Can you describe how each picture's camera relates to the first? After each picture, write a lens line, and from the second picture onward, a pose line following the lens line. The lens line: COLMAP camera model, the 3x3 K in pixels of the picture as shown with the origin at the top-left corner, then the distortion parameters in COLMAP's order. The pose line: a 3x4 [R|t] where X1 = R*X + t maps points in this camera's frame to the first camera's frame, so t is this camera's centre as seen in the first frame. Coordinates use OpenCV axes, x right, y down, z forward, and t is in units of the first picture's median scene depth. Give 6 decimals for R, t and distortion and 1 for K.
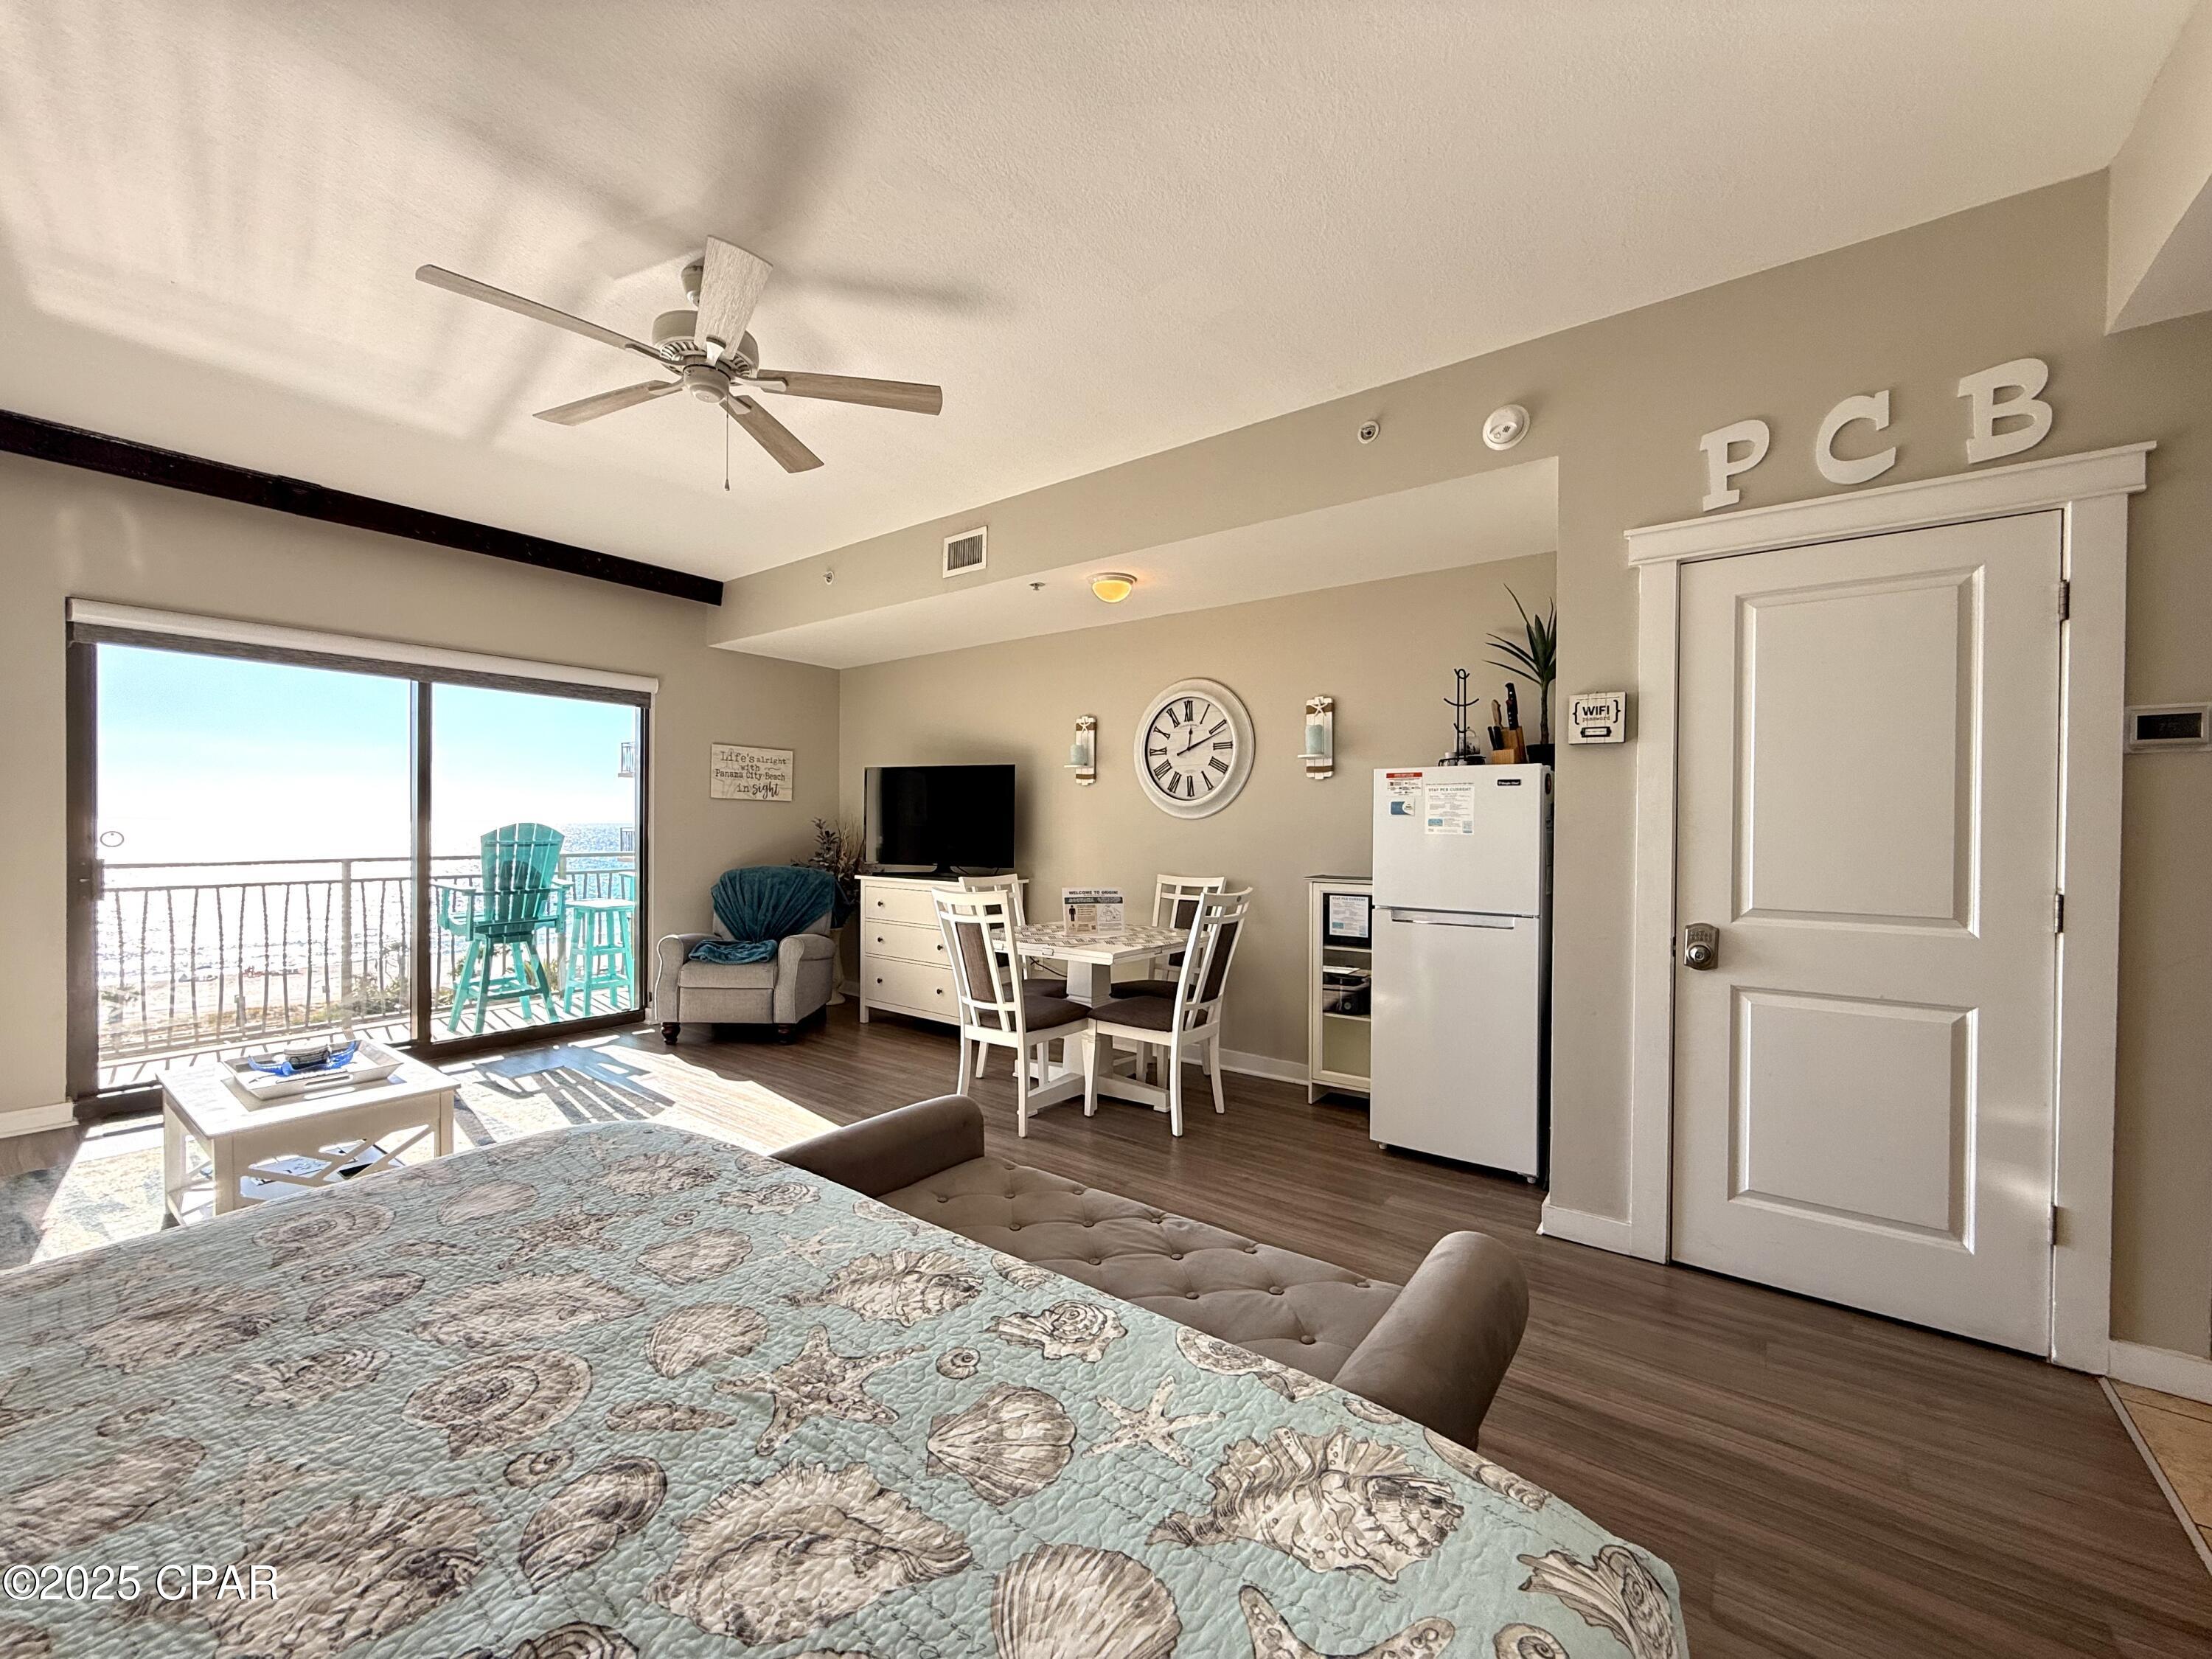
lens RADIAL K [[877.9, 0, 1101.8], [0, 877.9, 827.6], [0, 0, 1]] dist [-0.001050, 0.000425]
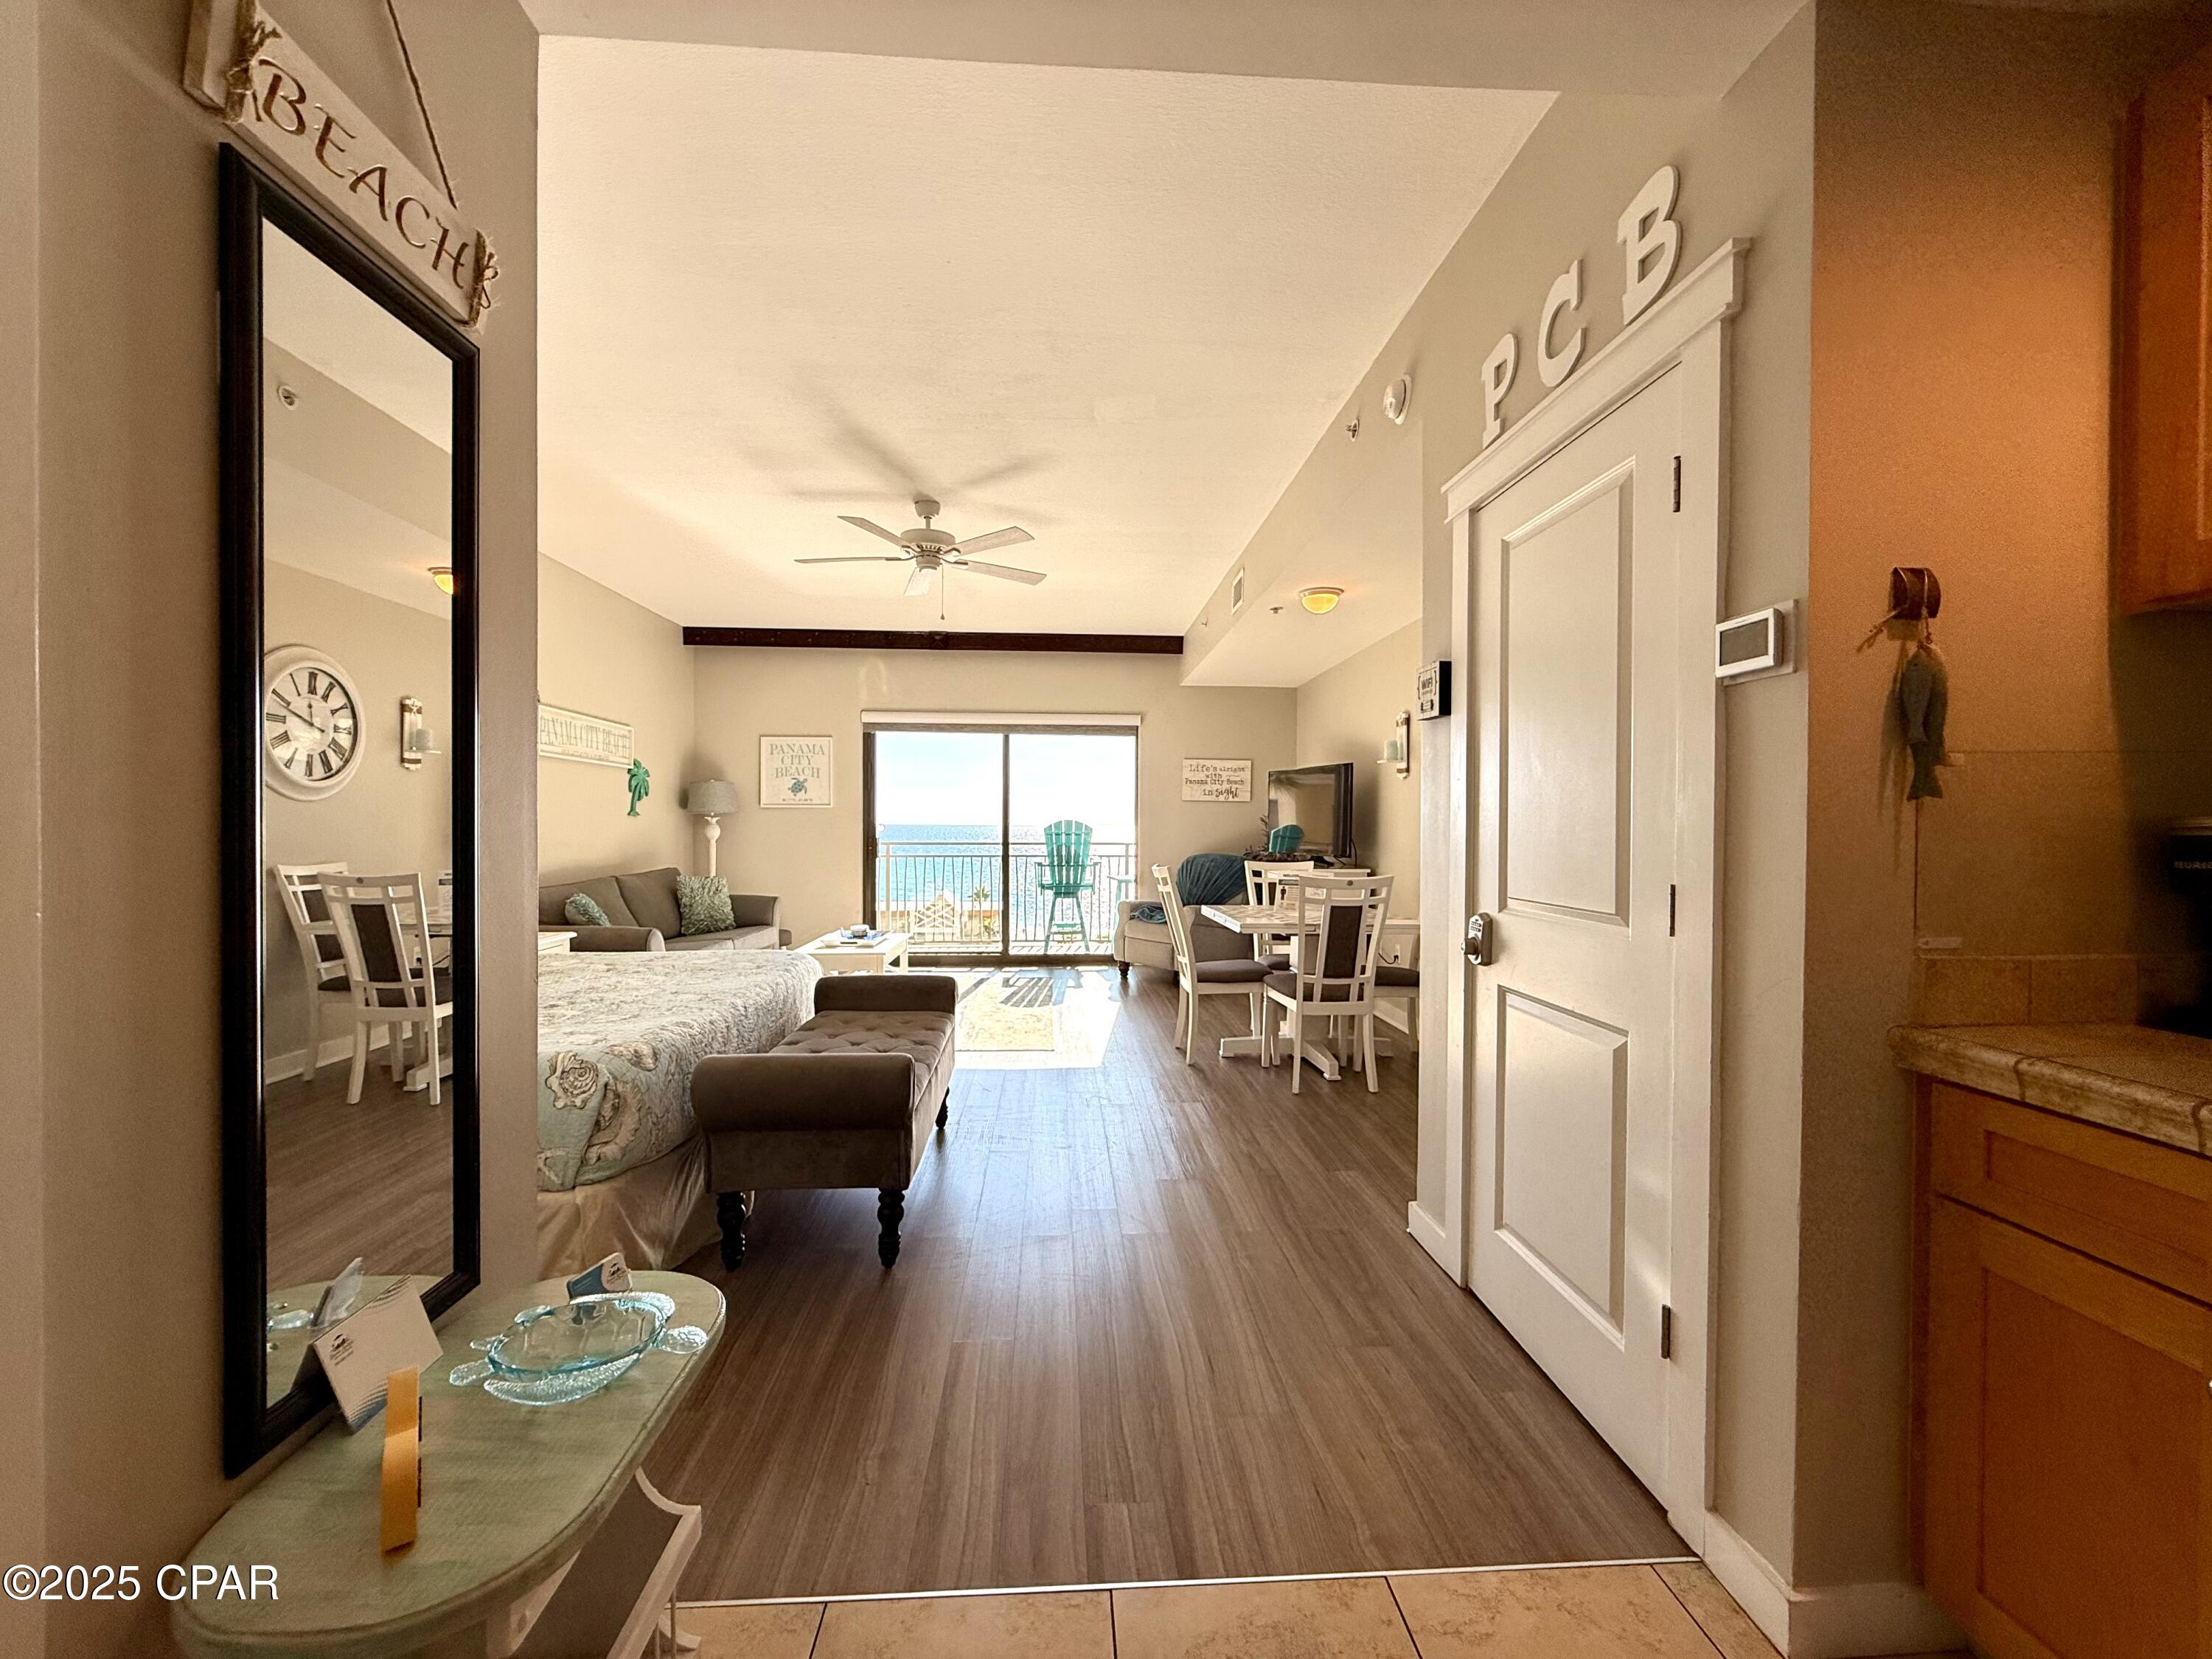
lens RADIAL K [[877.9, 0, 1102.9], [0, 877.9, 832.6], [0, 0, 1]] dist [-0.001050, 0.000425]
pose [[0.648300, 0.003545, -0.761377, 0.601359], [-0.002466, 0.999994, 0.002556, 0.014234], [0.761381, 0.000220, 0.648305, 0.069930]]
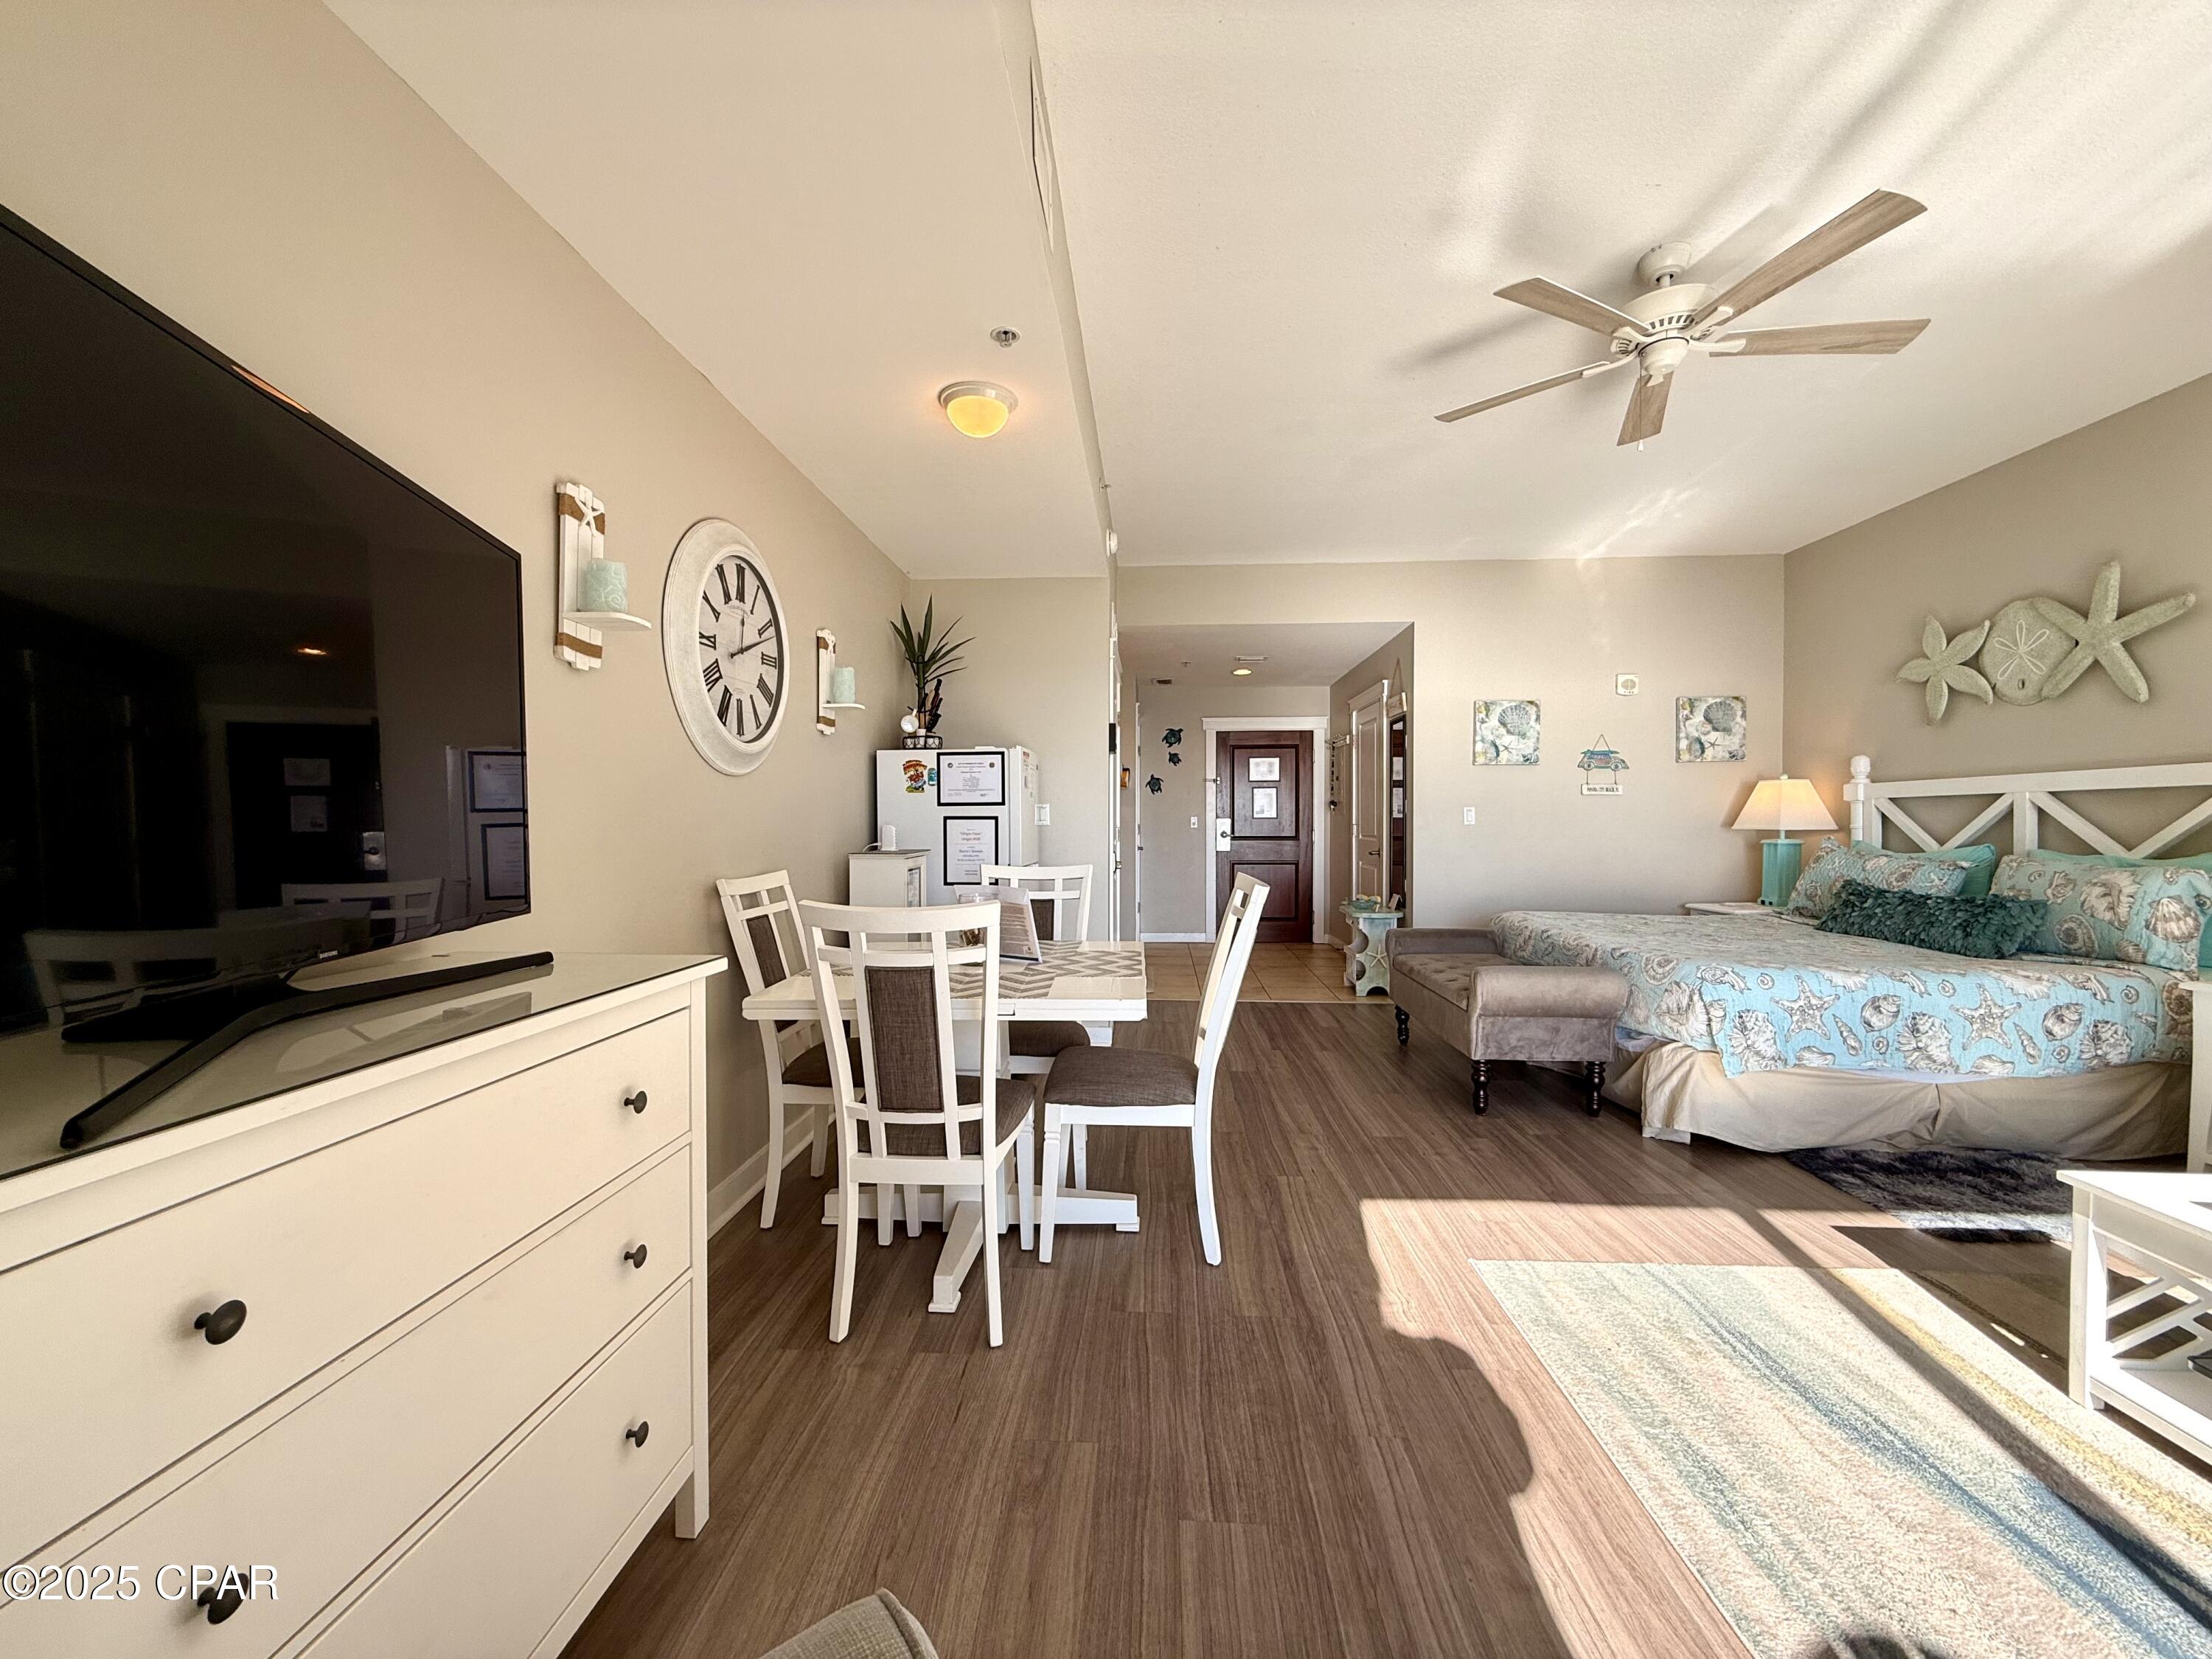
lens RADIAL K [[877.9, 0, 1103.5], [0, 877.9, 831.6], [0, 0, 1]] dist [-0.001050, 0.000425]
pose [[-0.556800, -0.017998, 0.830451, -0.509046], [-0.001772, 0.999789, 0.020480, 0.014339], [-0.830644, 0.009931, -0.556715, 1.141655]]
